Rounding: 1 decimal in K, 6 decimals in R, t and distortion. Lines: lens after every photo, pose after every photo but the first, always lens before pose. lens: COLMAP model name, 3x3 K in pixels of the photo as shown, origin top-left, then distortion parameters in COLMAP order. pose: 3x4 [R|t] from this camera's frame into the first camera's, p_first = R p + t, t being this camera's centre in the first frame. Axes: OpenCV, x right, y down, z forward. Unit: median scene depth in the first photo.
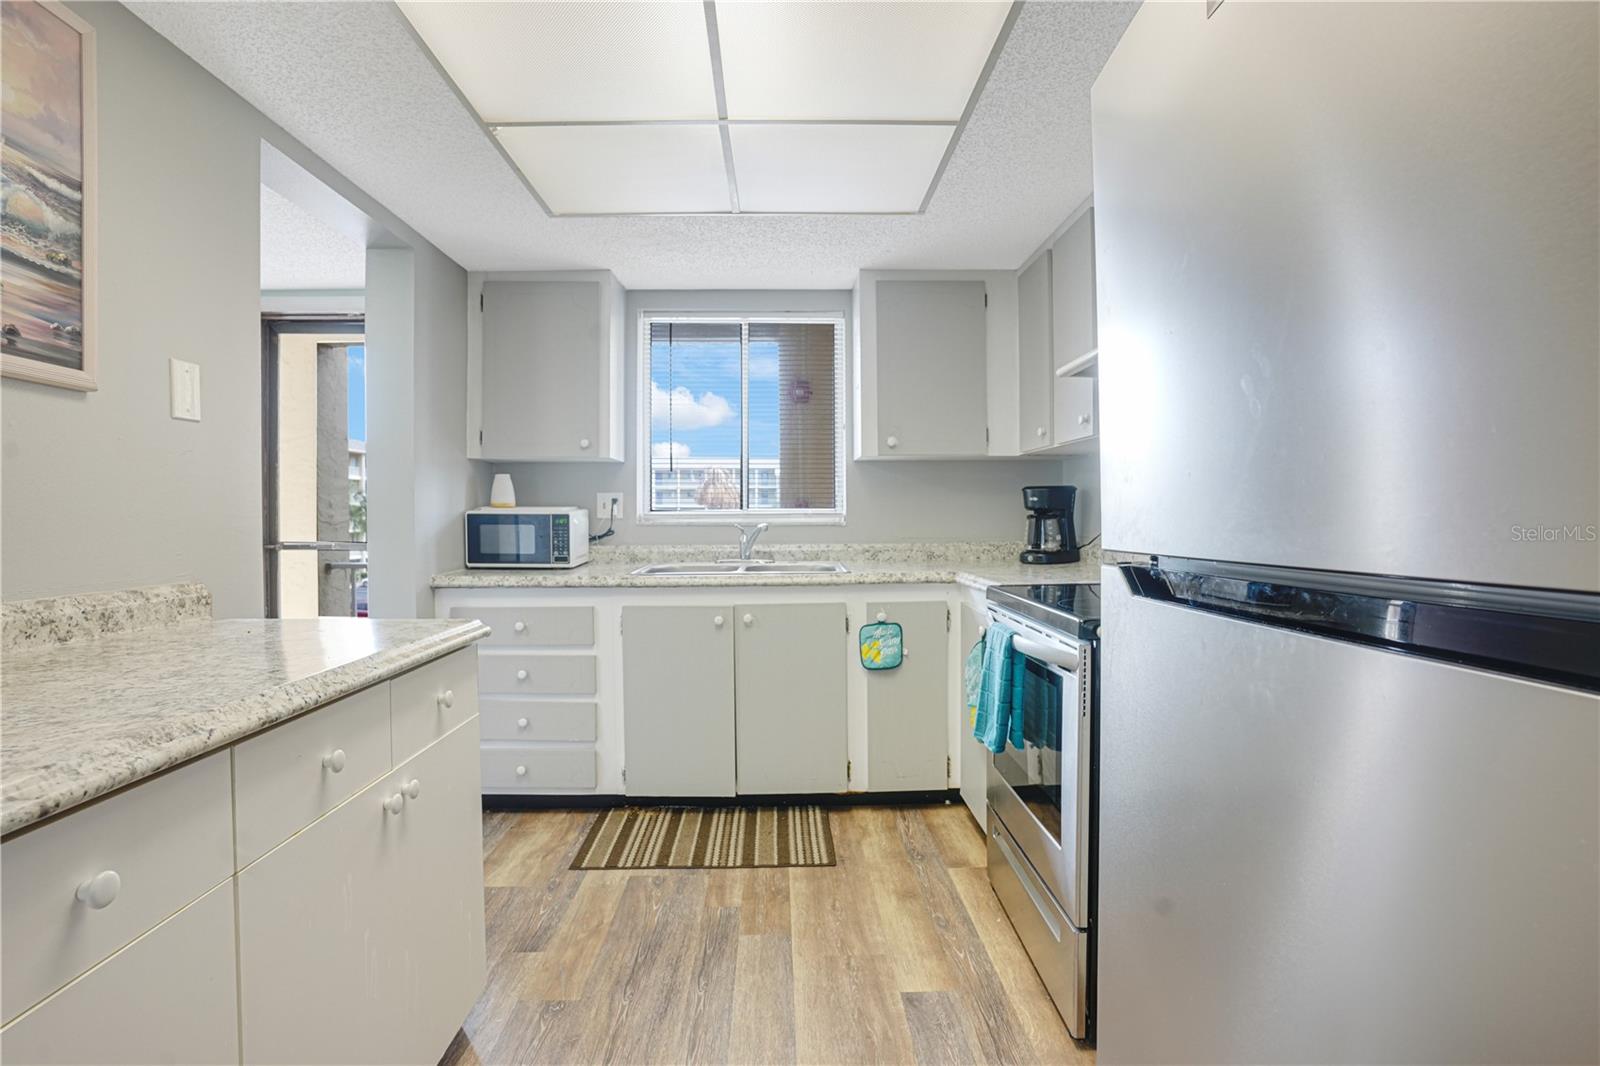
lens RADIAL K [[795.2, 0, 800.0], [0, 795.2, 533.0], [0, 0, 1]] dist [-0.089247, 0.044409]
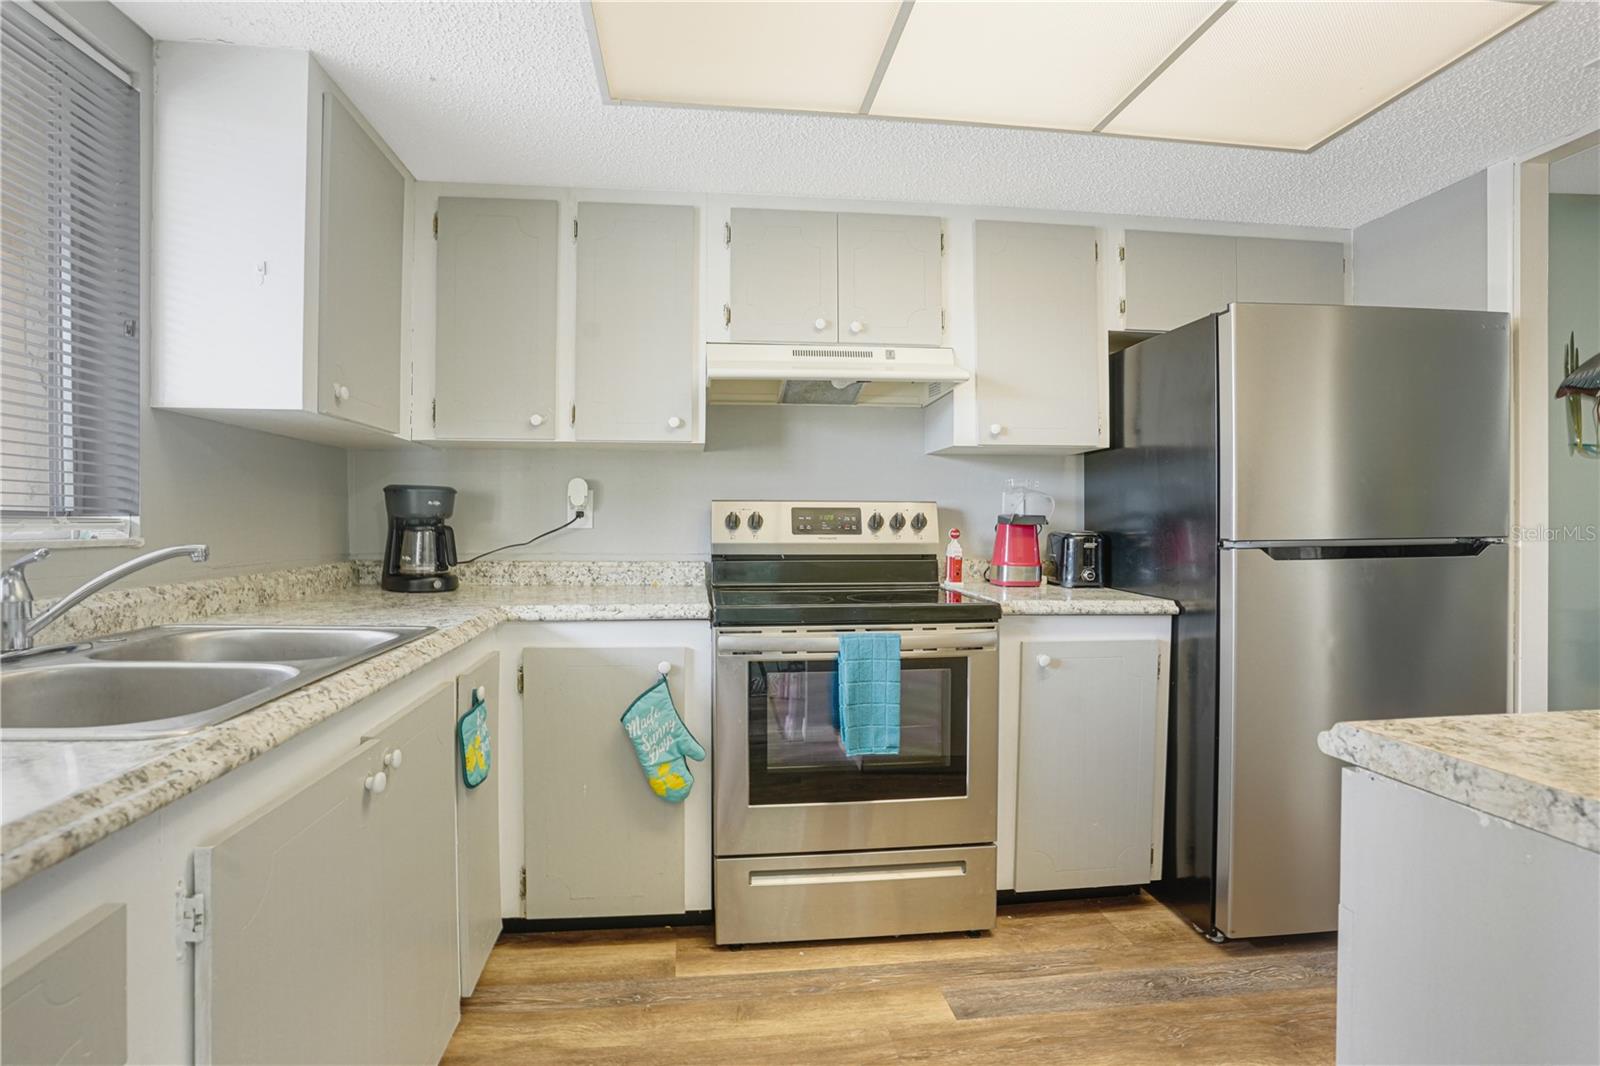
lens RADIAL K [[795.2, 0, 800.0], [0, 795.2, 533.0], [0, 0, 1]] dist [-0.089247, 0.044409]
pose [[-0.108315, -0.008109, 0.994084, -0.638812], [0.021579, 0.999712, 0.010506, -0.021350], [-0.993882, 0.022589, -0.108109, 1.028131]]
